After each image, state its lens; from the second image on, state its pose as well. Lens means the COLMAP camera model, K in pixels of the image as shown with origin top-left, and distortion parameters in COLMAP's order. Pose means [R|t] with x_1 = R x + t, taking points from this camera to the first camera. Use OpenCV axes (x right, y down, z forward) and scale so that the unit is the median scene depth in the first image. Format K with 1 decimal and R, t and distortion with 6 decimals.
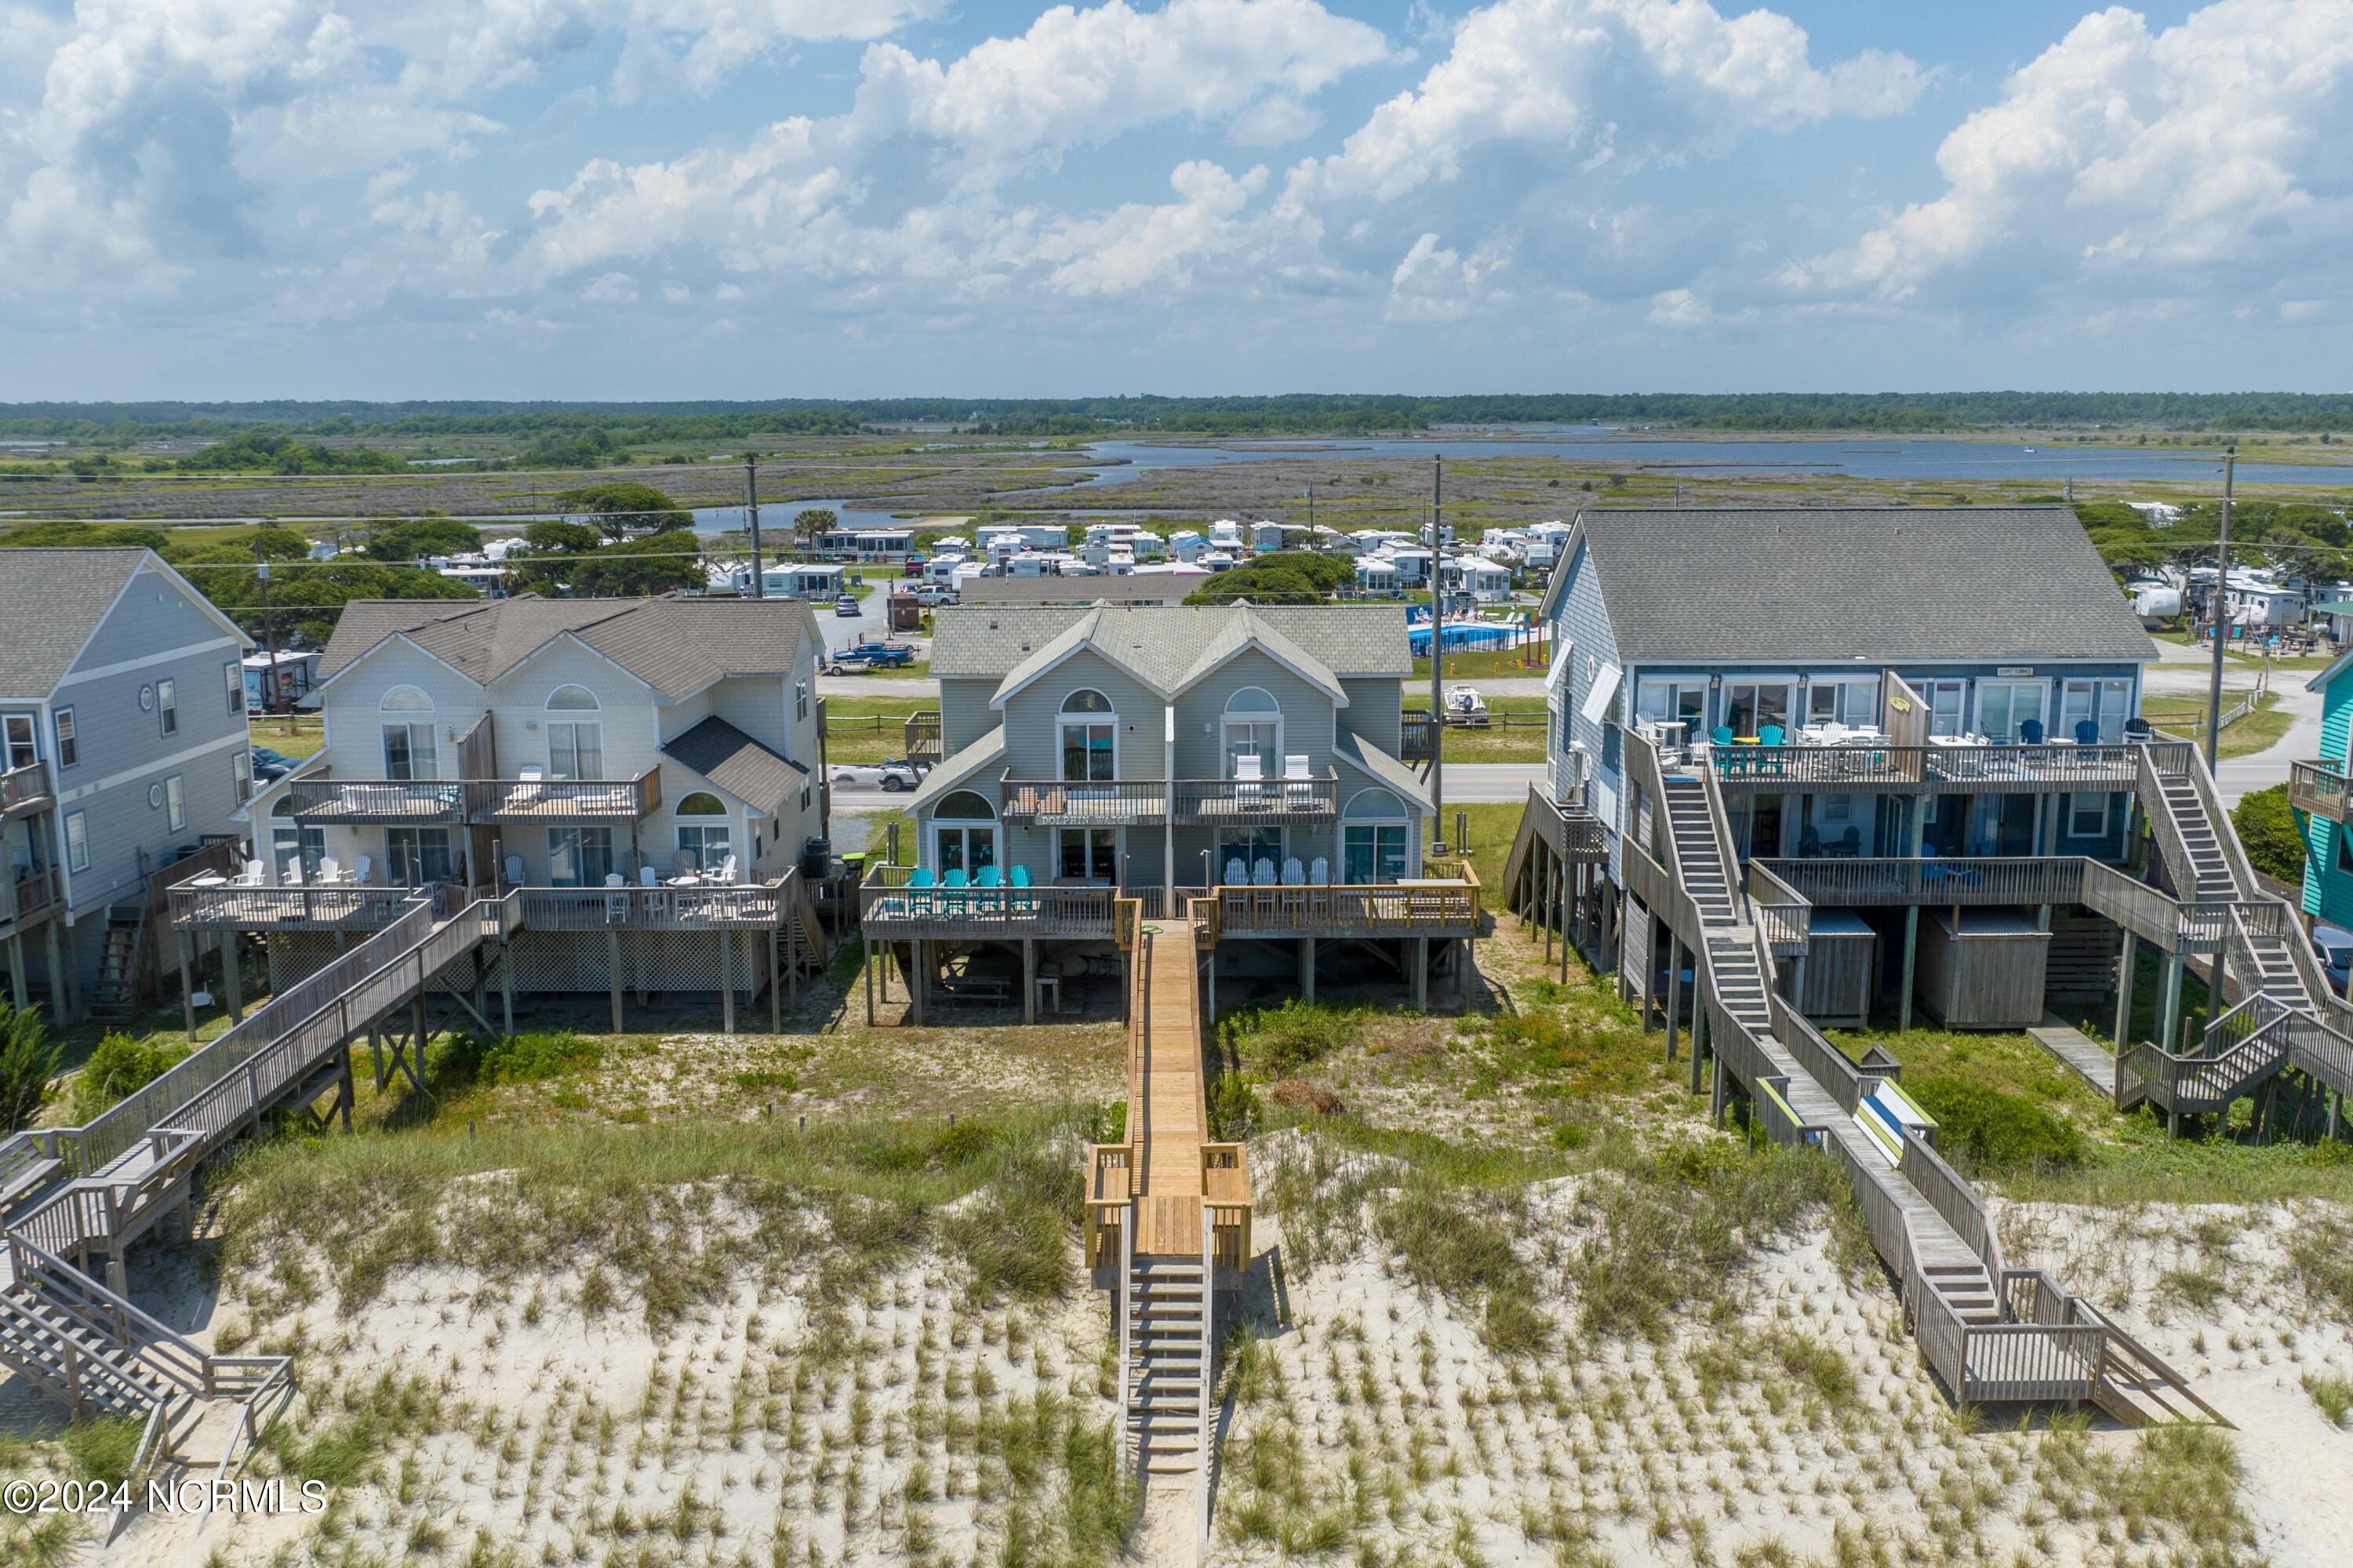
lens RADIAL K [[1931.9, 0, 1132.8], [0, 1931.9, 827.5], [0, 0, 1]] dist [-0.009351, -0.031492]
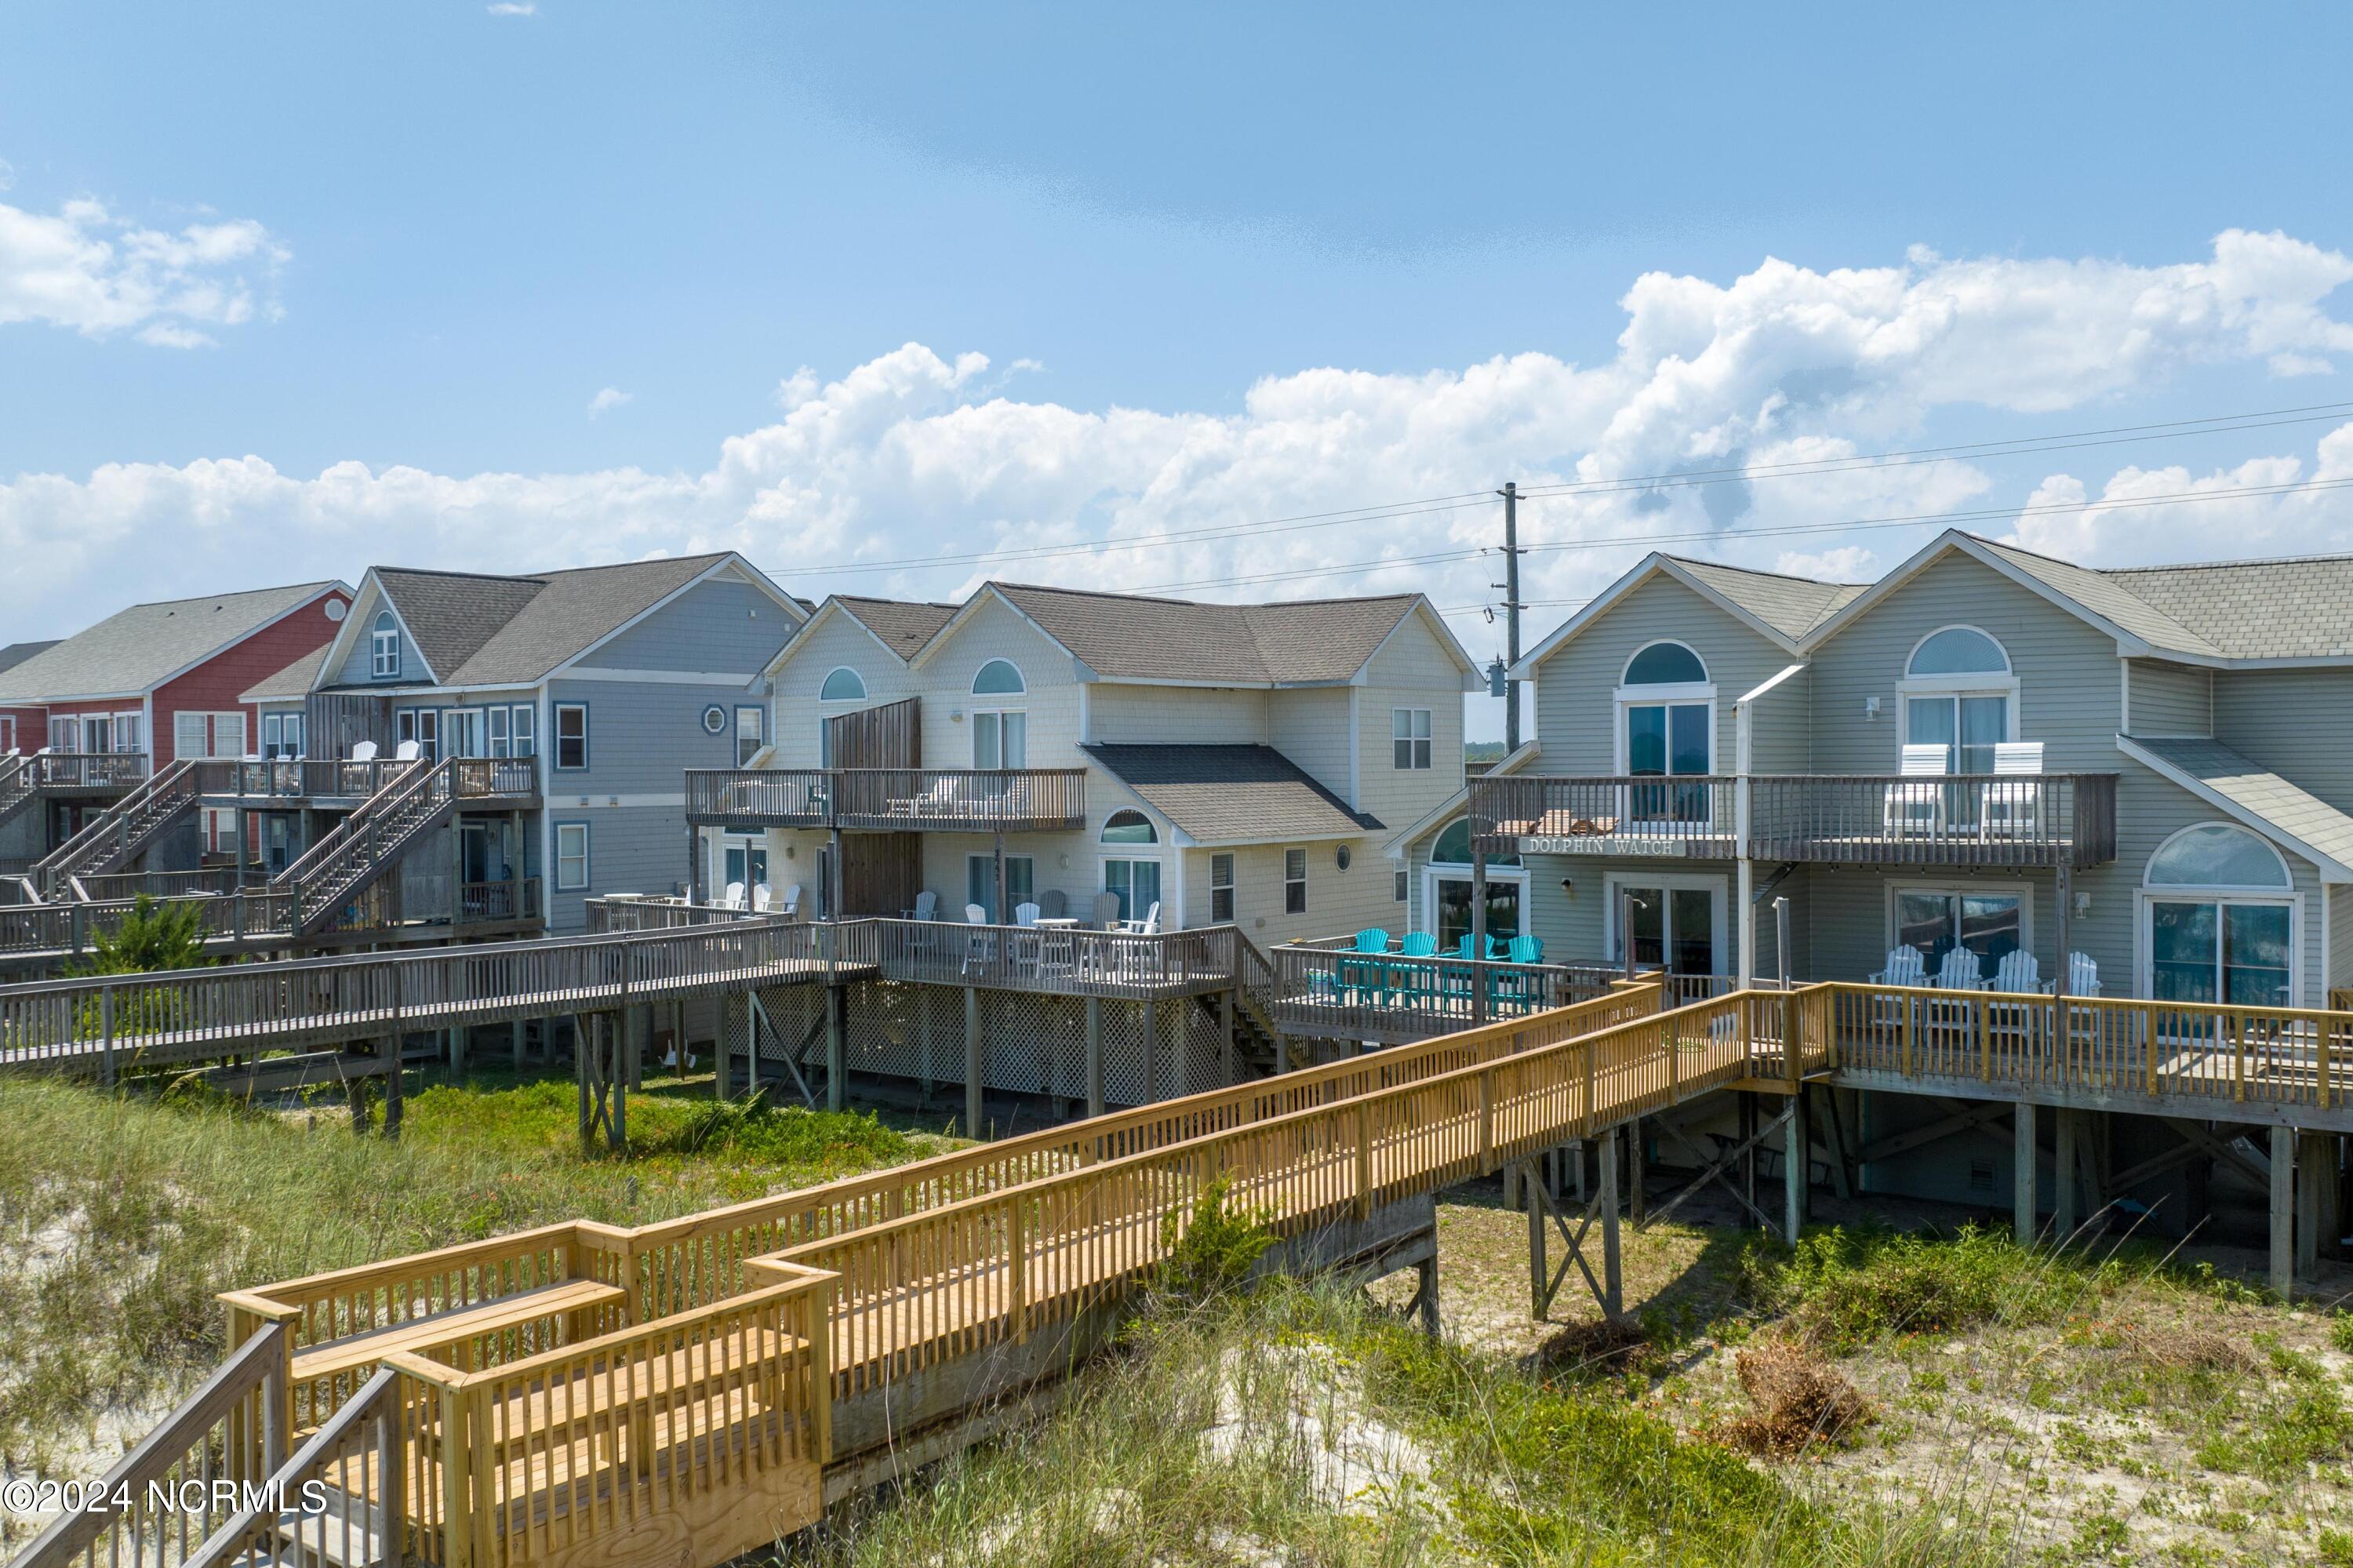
lens RADIAL K [[1931.9, 0, 1187.2], [0, 1931.9, 796.6], [0, 0, 1]] dist [-0.009351, -0.031492]
pose [[0.805483, 0.012439, -0.592488, 0.210198], [-0.121996, 0.981846, -0.145240, 0.077744], [0.579925, 0.189270, 0.792378, 0.475251]]
